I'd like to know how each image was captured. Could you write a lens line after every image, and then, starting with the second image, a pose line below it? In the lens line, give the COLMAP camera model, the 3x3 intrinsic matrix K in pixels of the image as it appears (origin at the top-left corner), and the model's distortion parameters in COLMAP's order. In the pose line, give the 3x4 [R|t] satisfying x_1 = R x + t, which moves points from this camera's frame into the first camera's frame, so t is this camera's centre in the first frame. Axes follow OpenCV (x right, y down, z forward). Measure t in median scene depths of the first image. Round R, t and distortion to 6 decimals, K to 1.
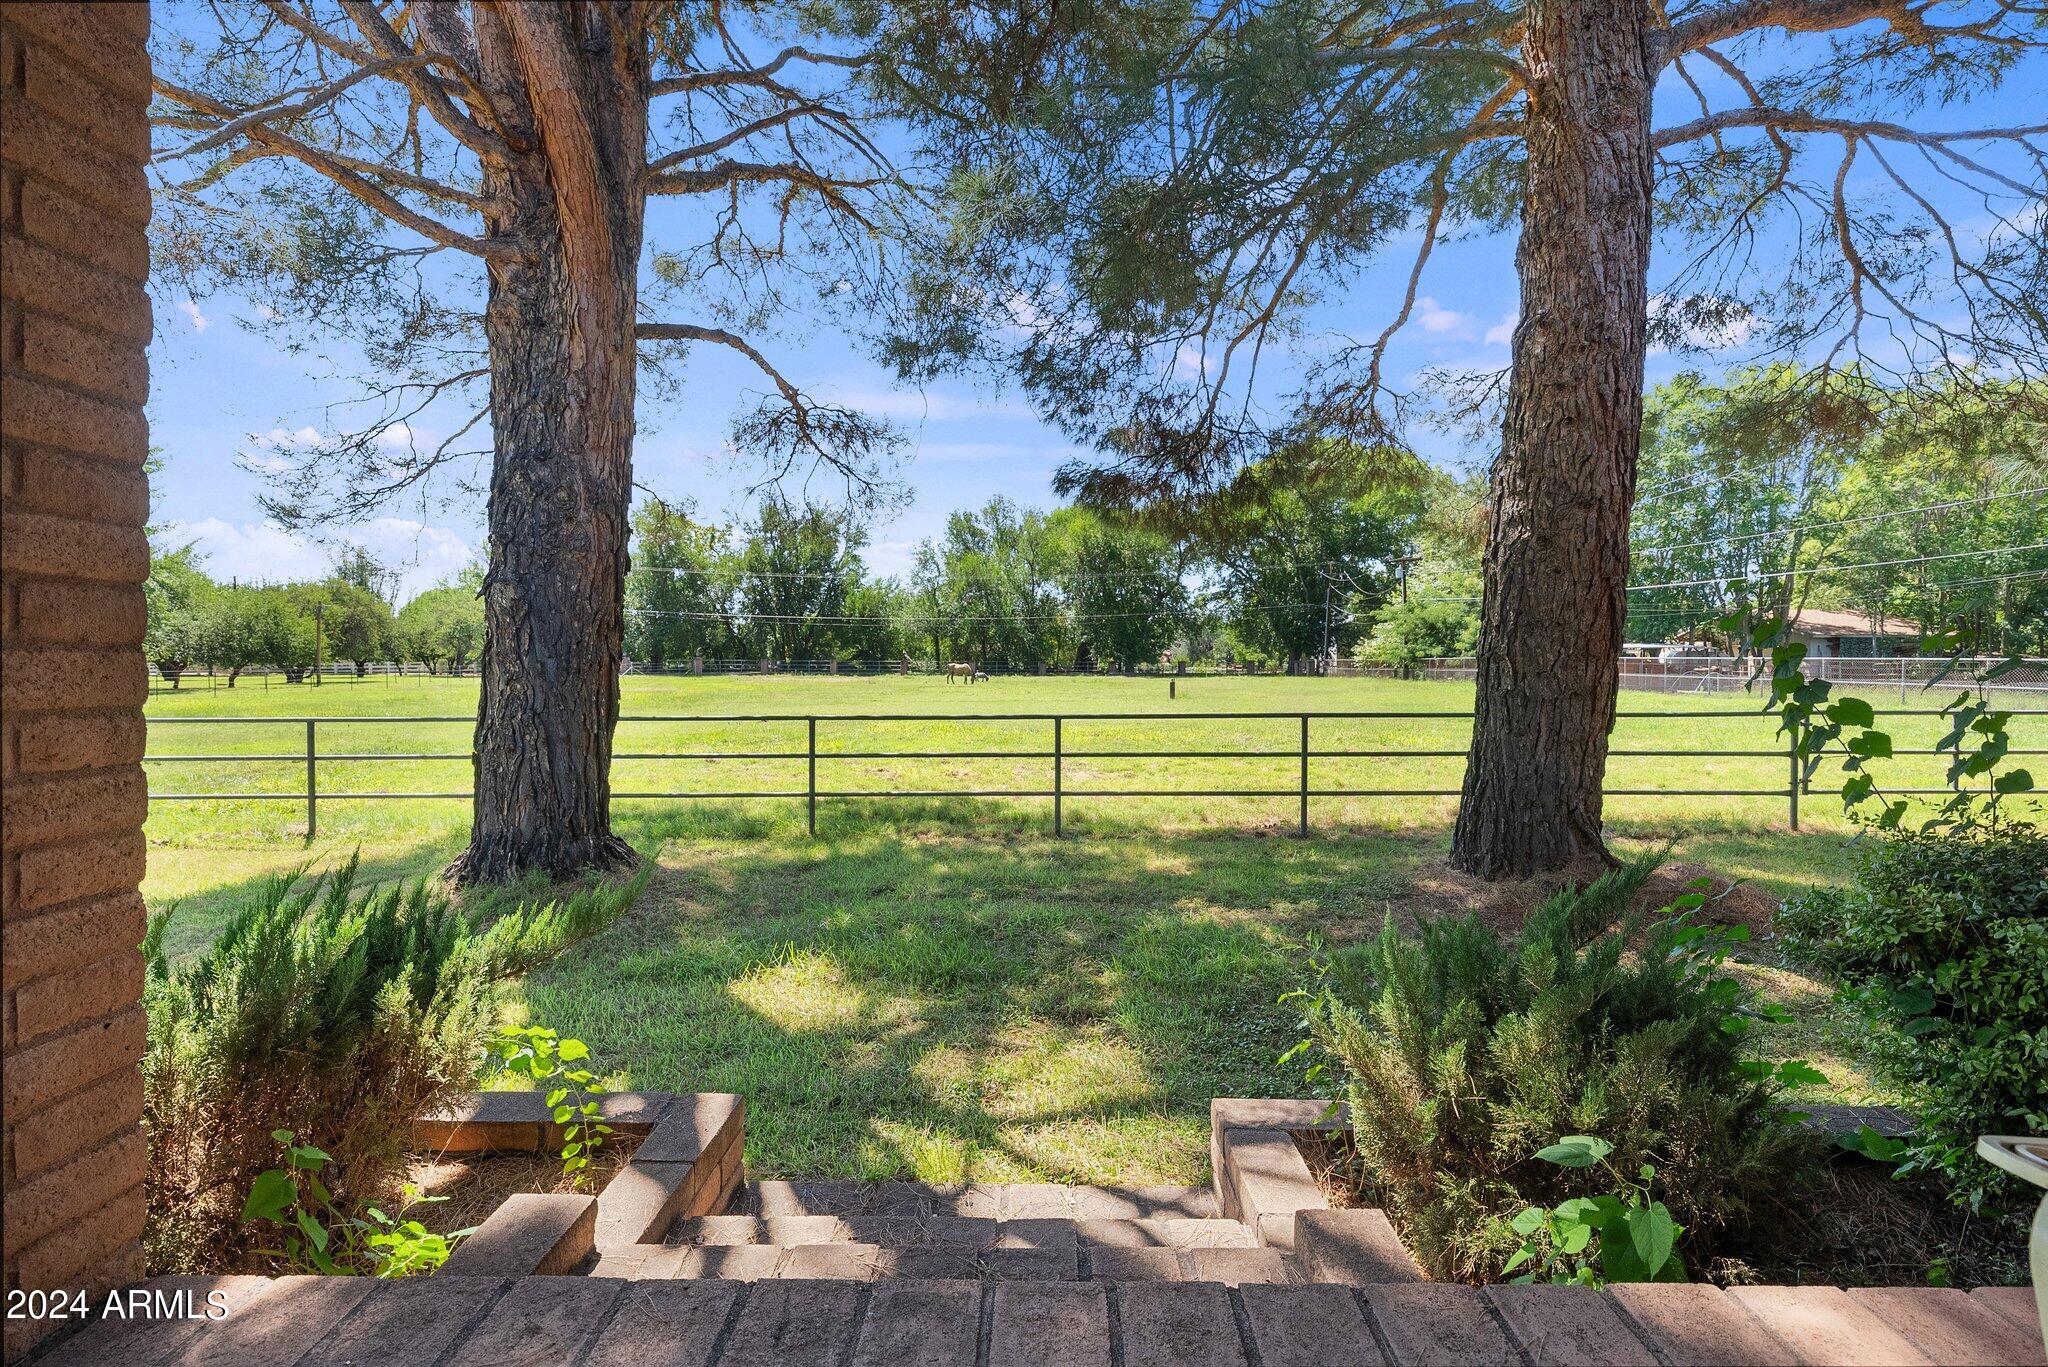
lens RADIAL K [[897.4, 0, 1024.0], [0, 897.4, 683.5], [0, 0, 1]] dist [0.000828, 0.000323]
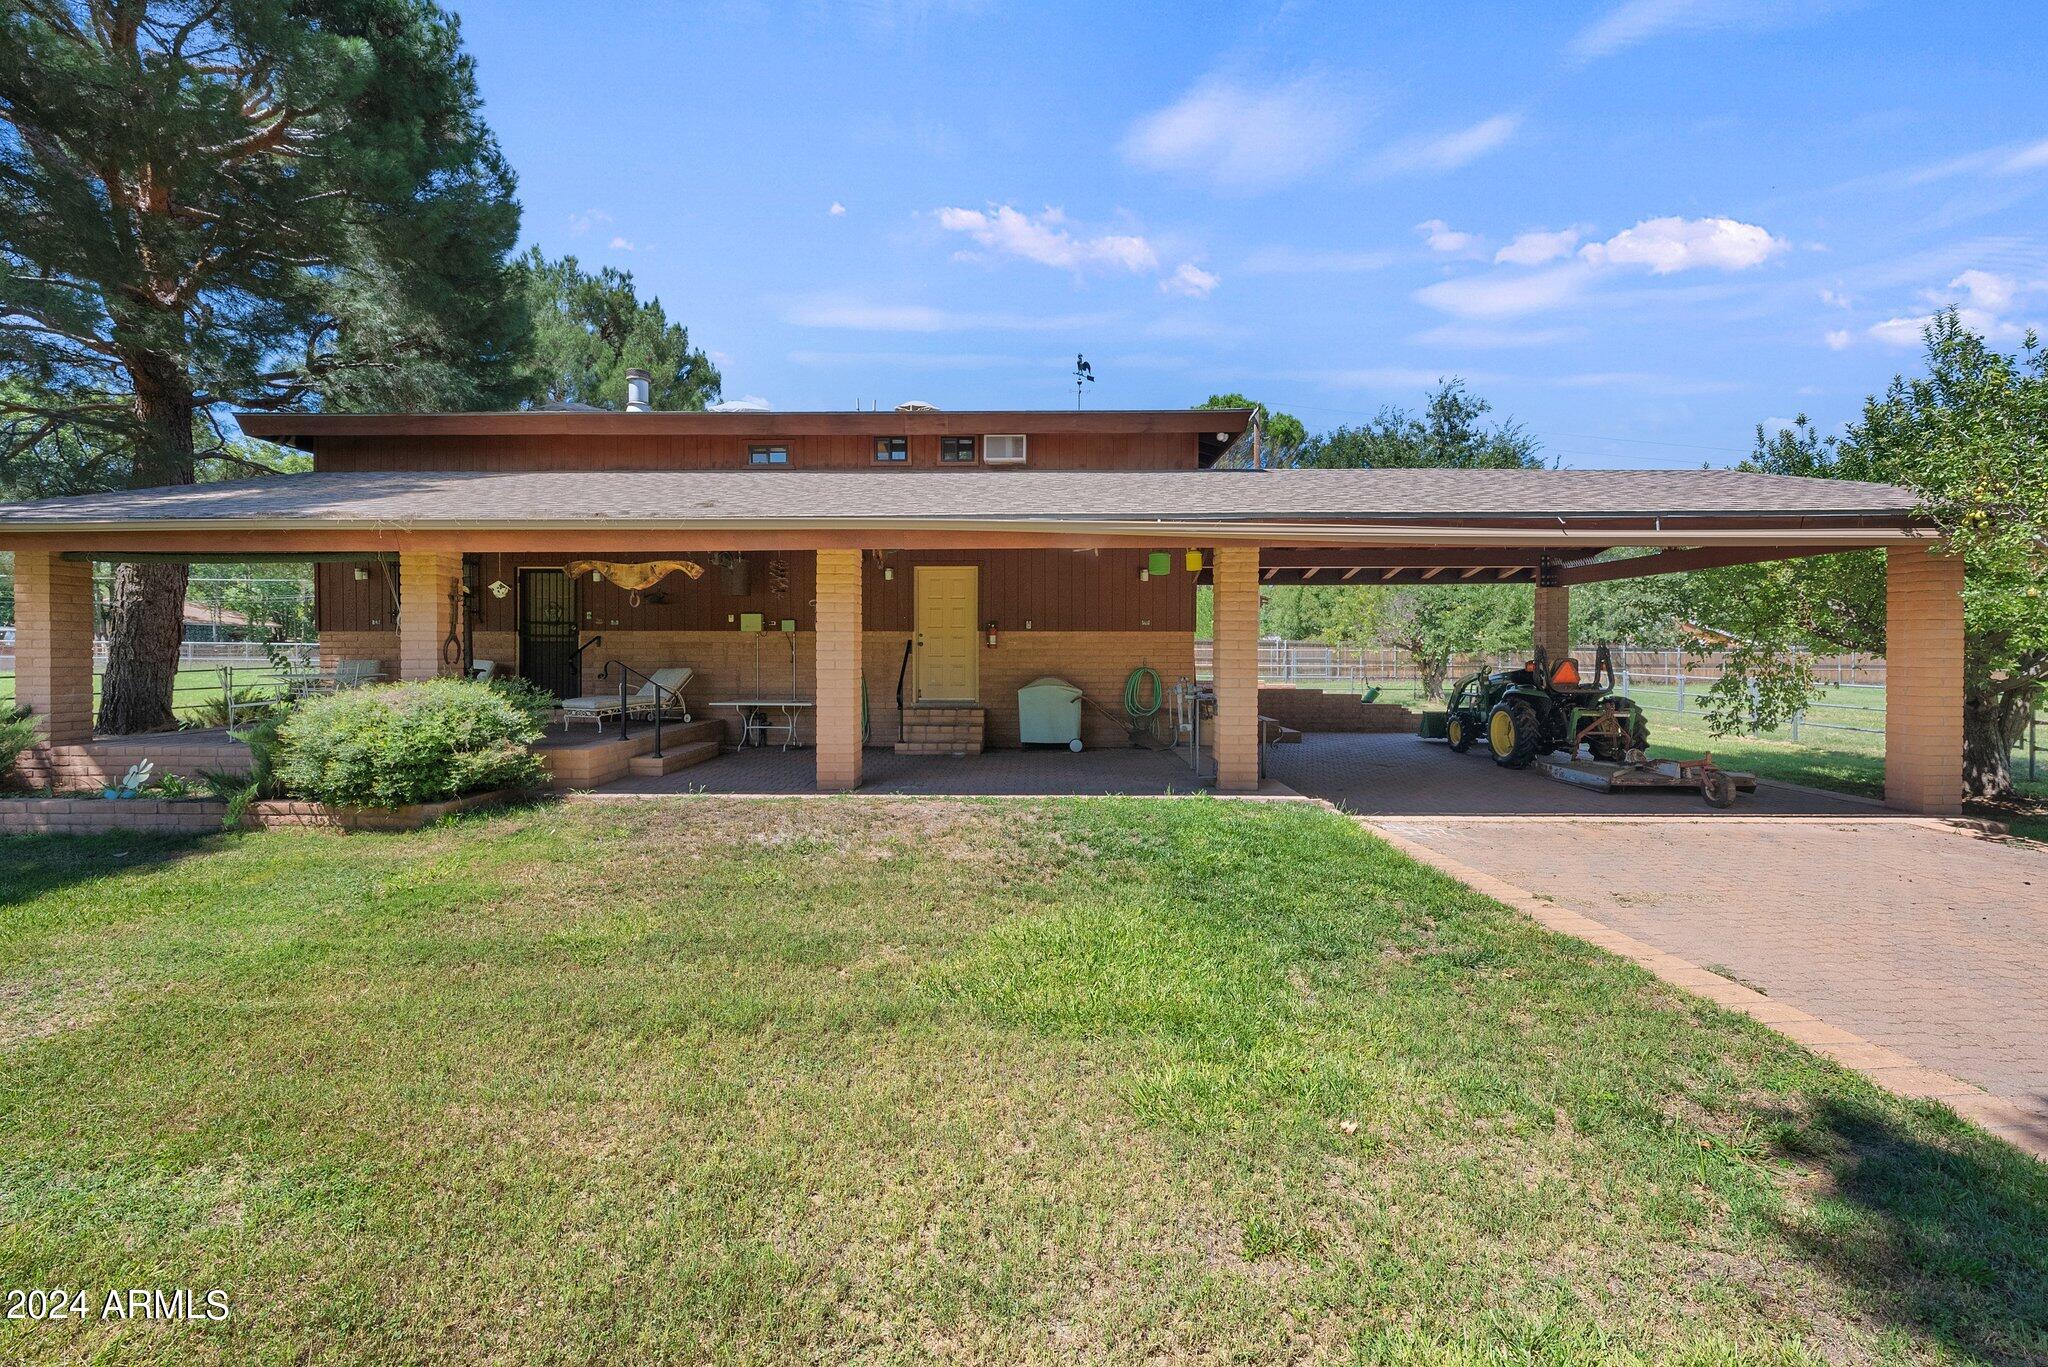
lens RADIAL K [[789.6, 0, 1024.7], [0, 789.6, 661.6], [0, 0, 1]] dist [-0.002501, -0.000111]
pose [[0.001260, -0.020753, 0.999784, -0.193609], [0.021731, 0.999549, 0.020720, 0.002565], [-0.999763, 0.021701, 0.001711, -0.175662]]
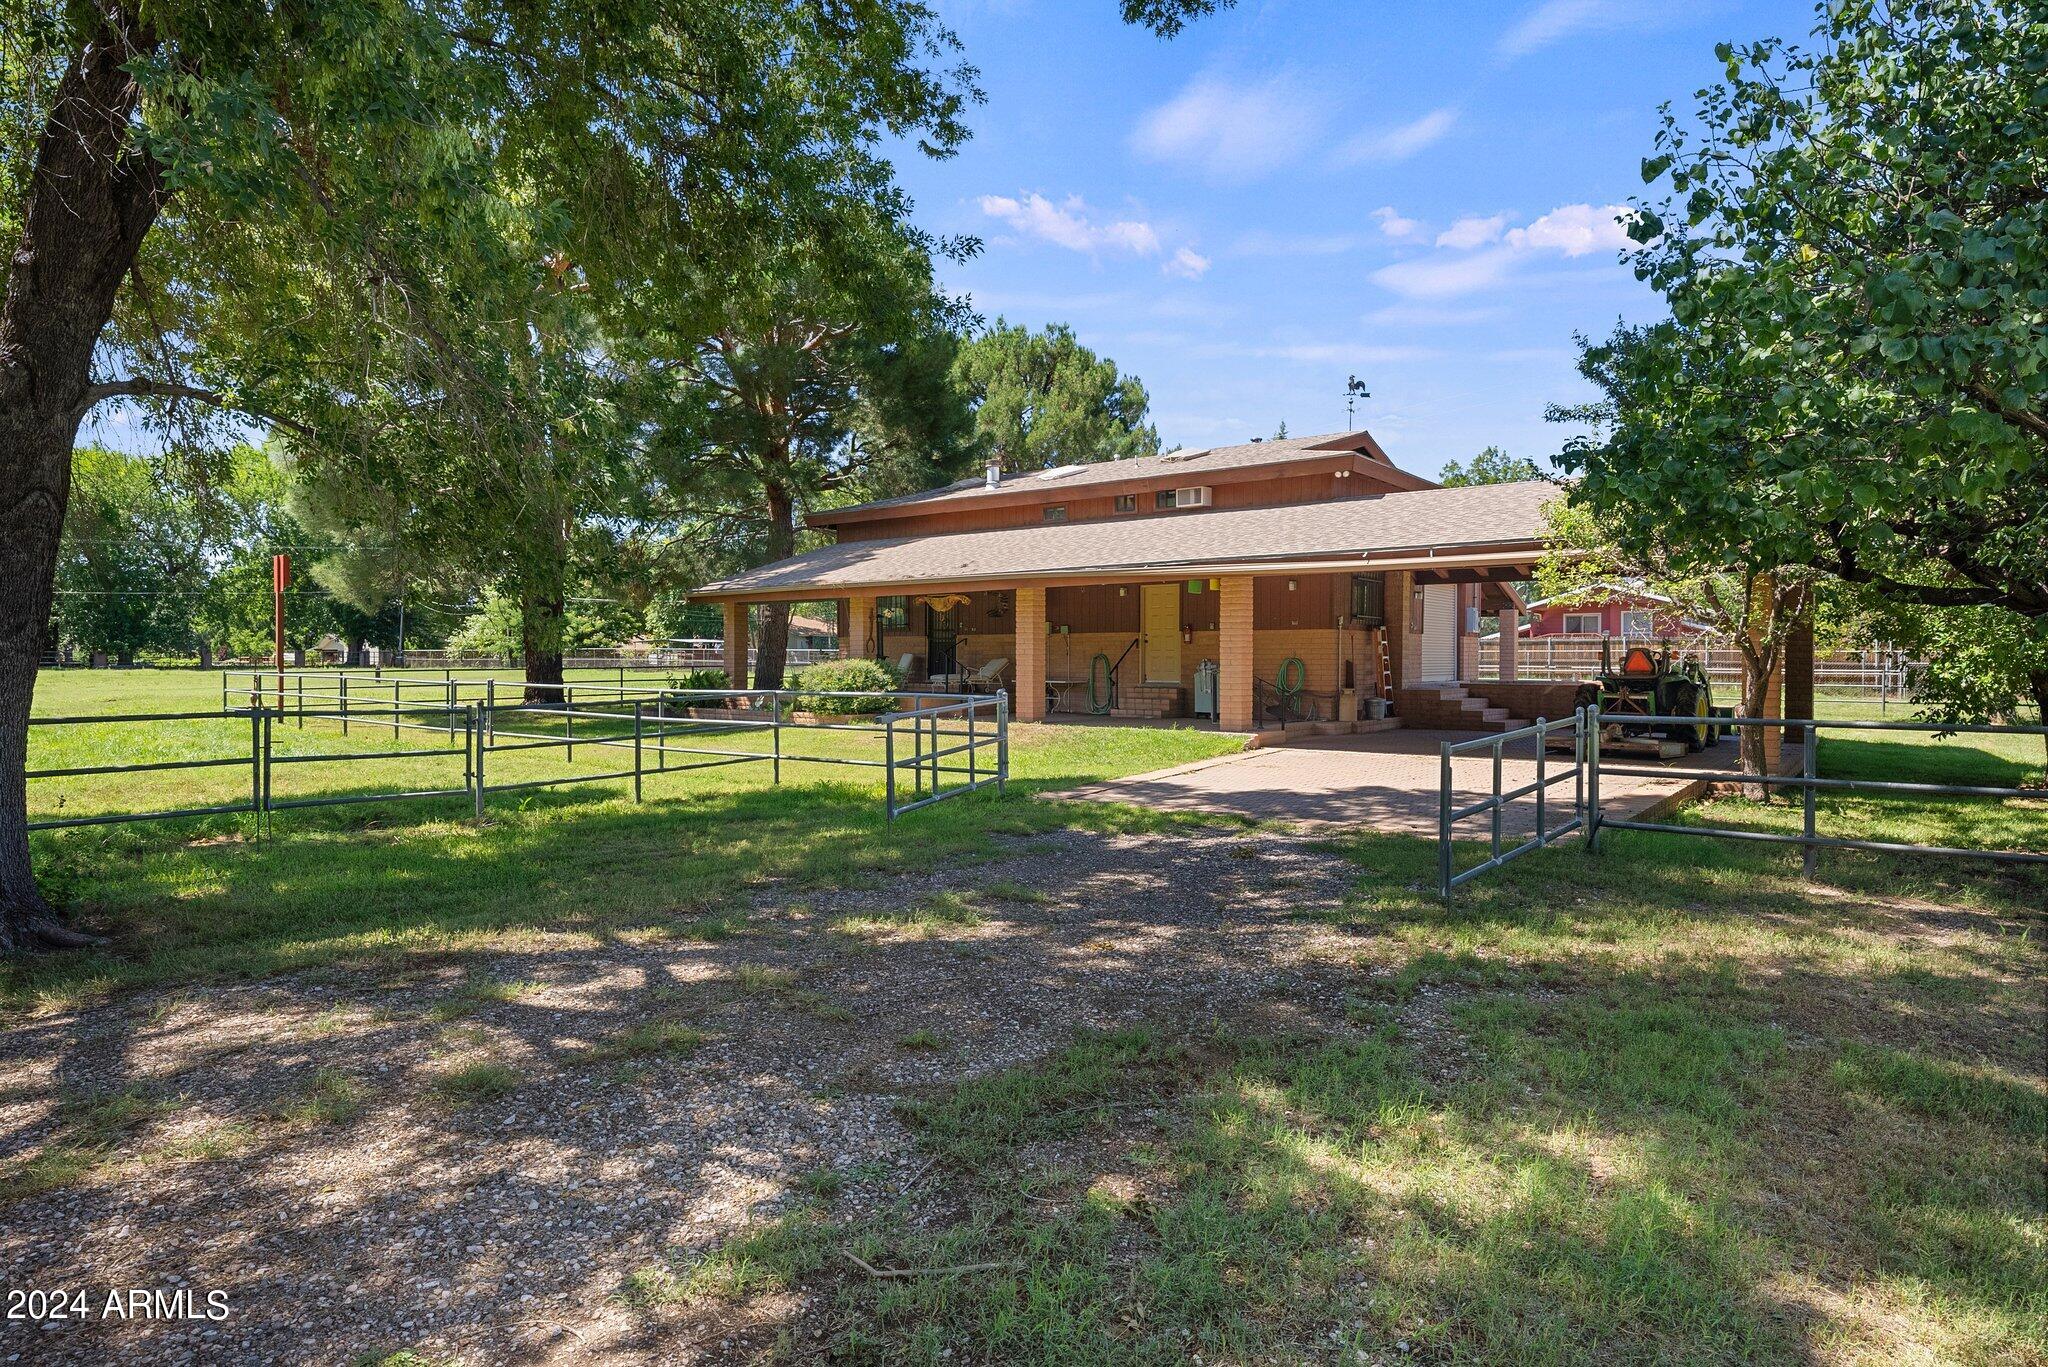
lens RADIAL K [[1153.6, 0, 1024.0], [0, 1153.6, 683.5], [0, 0, 1]] dist [0.000422, 0.000015]
pose [[0.605279, -0.018856, 0.795790, -0.383640], [0.018750, 0.999780, 0.009429, 0.014521], [-0.795793, 0.009214, 0.605499, -0.414160]]
